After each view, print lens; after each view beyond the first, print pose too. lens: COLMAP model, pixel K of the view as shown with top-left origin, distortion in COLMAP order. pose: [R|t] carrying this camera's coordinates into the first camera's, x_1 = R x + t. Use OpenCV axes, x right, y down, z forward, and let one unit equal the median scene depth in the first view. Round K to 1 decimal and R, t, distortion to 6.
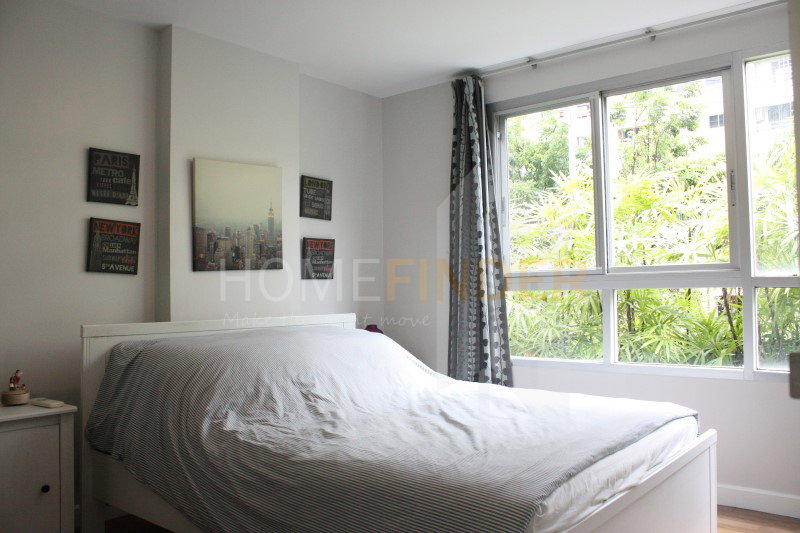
lens RADIAL K [[684.5, 0, 400.0], [0, 684.5, 266.5], [0, 0, 1]] dist [-0.111324, -0.001058]
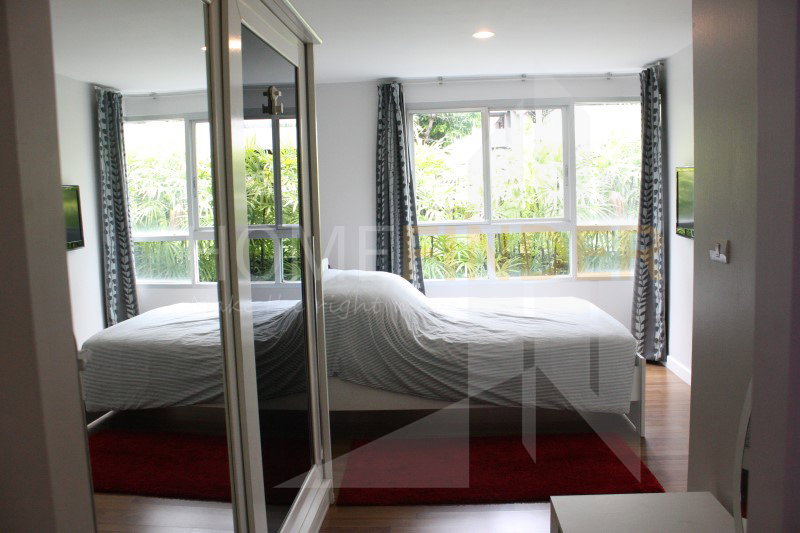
lens RADIAL K [[684.5, 0, 400.0], [0, 684.5, 266.5], [0, 0, 1]] dist [-0.111324, -0.001058]
pose [[0.787671, -0.073029, 0.611753, -0.774967], [0.000757, 0.993064, 0.117574, -0.071473], [-0.616096, -0.092146, 0.782262, -0.132101]]
